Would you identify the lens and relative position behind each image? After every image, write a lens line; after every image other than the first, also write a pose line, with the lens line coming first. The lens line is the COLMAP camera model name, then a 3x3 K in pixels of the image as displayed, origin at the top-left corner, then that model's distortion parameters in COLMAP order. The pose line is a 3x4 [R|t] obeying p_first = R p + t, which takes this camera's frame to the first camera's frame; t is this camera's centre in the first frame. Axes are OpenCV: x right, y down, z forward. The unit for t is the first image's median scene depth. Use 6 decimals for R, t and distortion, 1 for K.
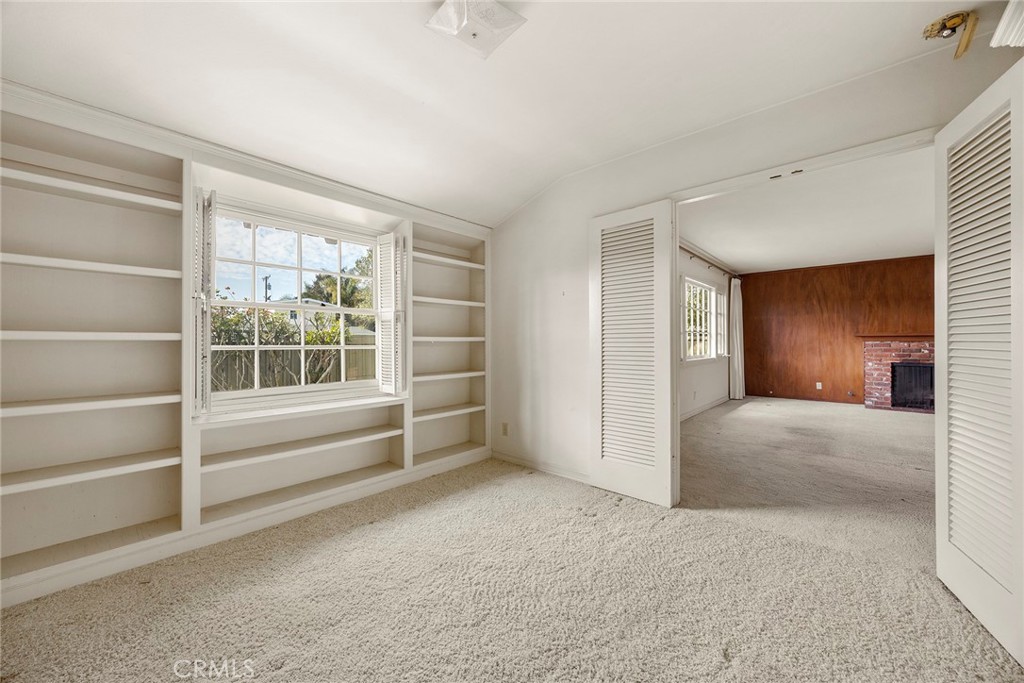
lens RADIAL K [[392.0, 0, 510.0], [0, 392.0, 341.9], [0, 0, 1]] dist [-0.000161, -0.000010]
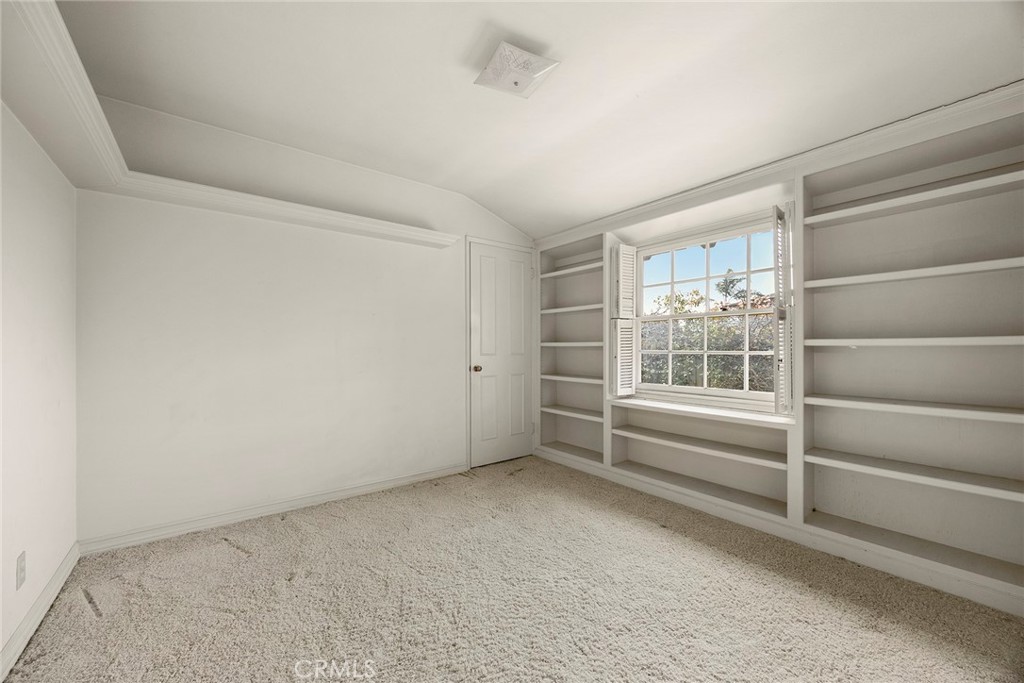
lens RADIAL K [[397.0, 0, 512.9], [0, 397.0, 351.0], [0, 0, 1]] dist [0.000277, 0.000032]
pose [[-0.182925, 0.007232, -0.983100, 0.557401], [0.000407, 0.999973, 0.007280, 0.001794], [0.983127, 0.000932, -0.182923, 0.624967]]
